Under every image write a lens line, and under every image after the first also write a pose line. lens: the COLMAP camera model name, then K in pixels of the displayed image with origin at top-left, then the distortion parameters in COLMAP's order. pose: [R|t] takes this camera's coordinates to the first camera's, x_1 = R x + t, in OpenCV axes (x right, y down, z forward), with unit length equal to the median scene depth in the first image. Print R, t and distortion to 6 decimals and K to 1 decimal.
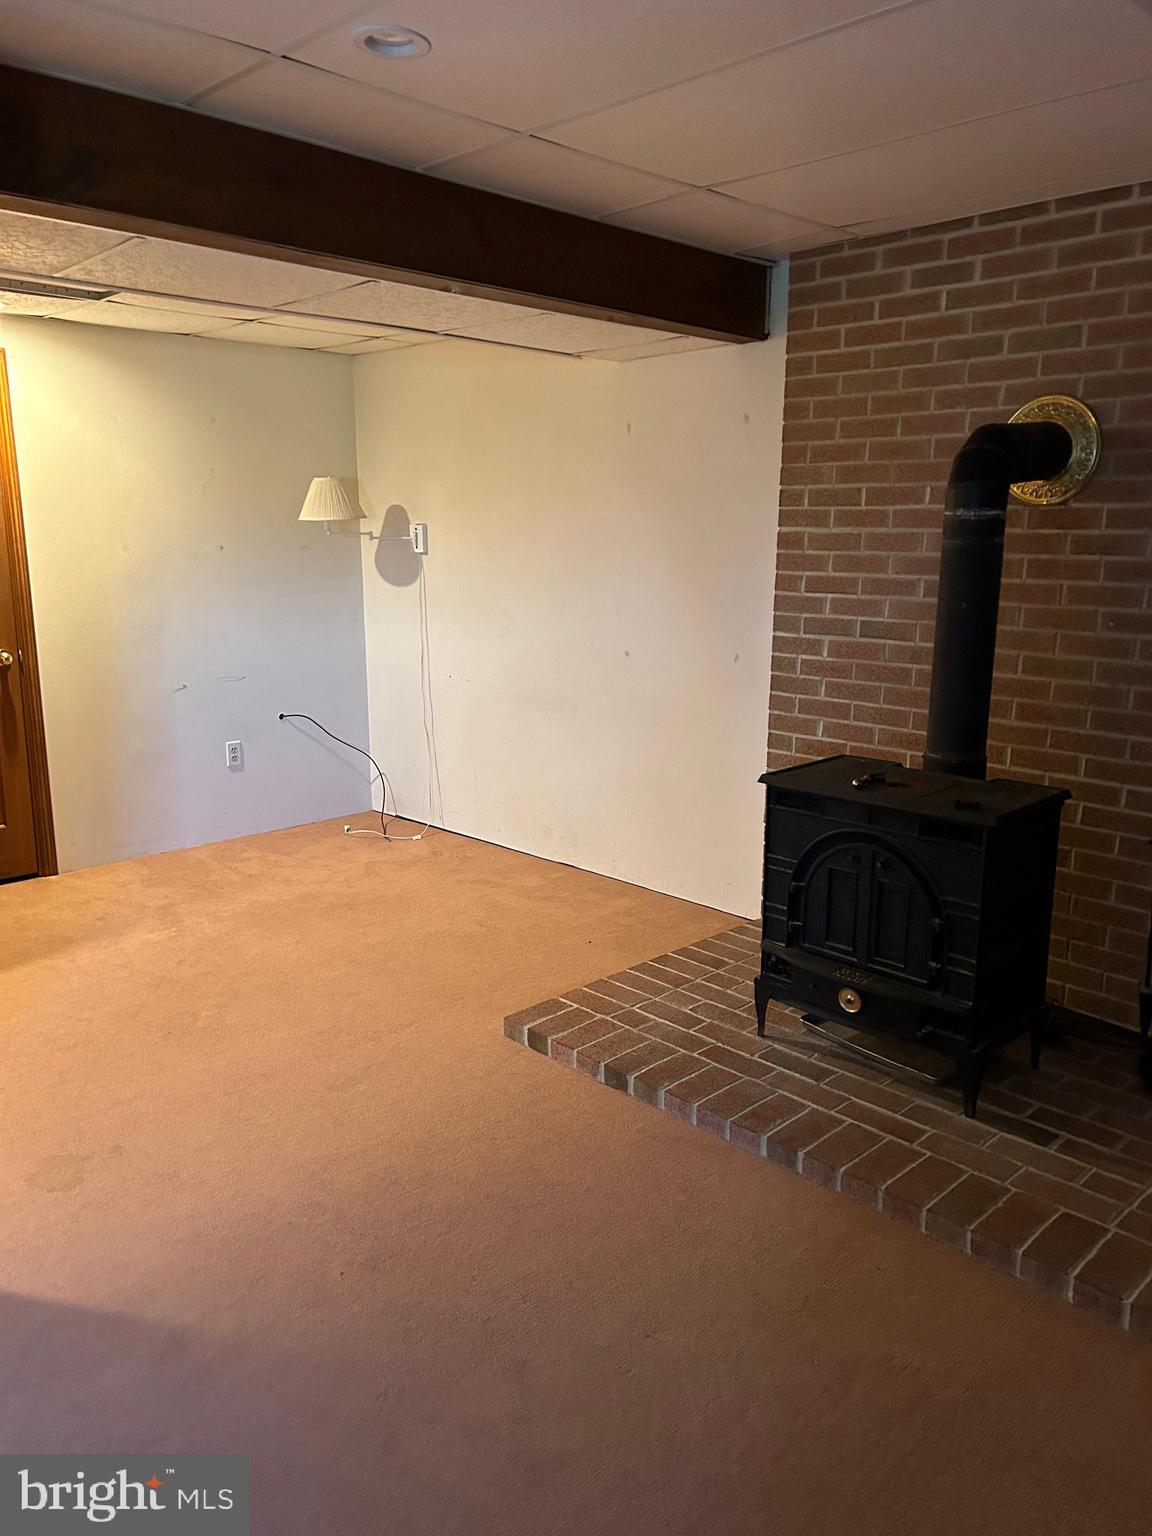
lens RADIAL K [[1158.8, 0, 580.3], [0, 1158.8, 769.2], [0, 0, 1]] dist [0.080976, -0.076411]
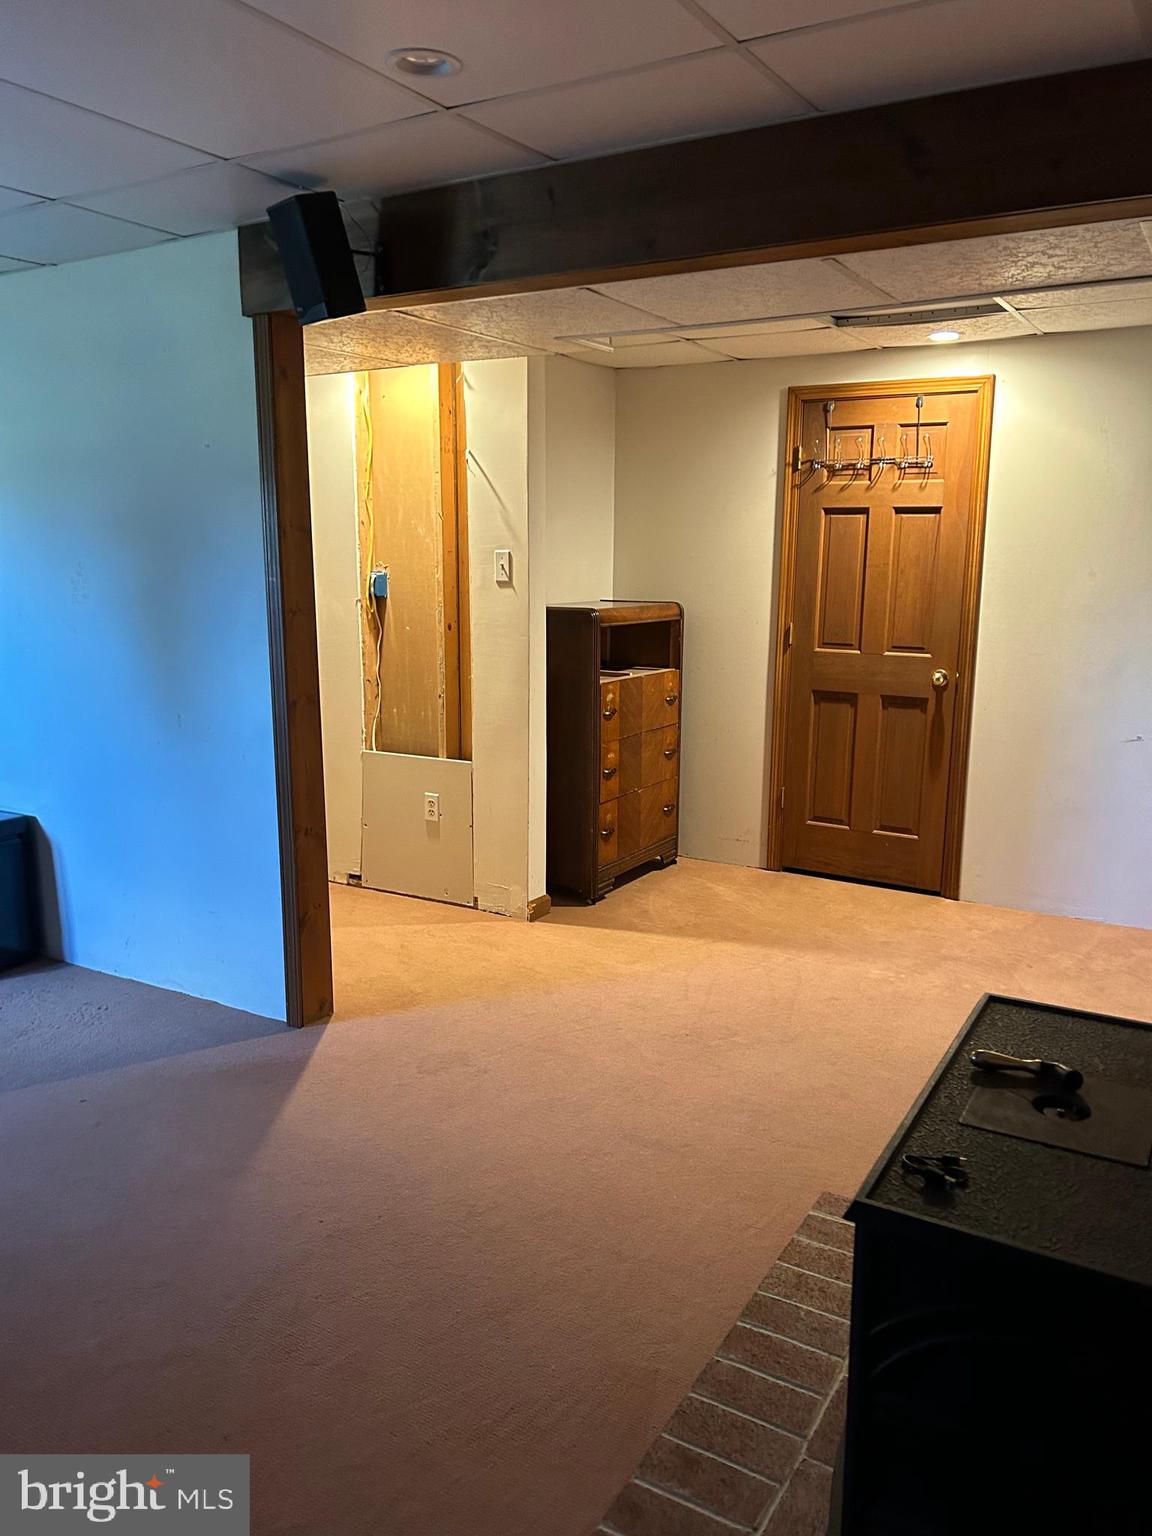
lens RADIAL K [[1158.8, 0, 577.1], [0, 1158.8, 775.3], [0, 0, 1]] dist [0.080976, -0.076411]
pose [[0.255681, 0.192267, -0.947450, 0.430500], [-0.202435, 0.968946, 0.142000, -0.097114], [0.945329, 0.155491, 0.286662, 0.438251]]
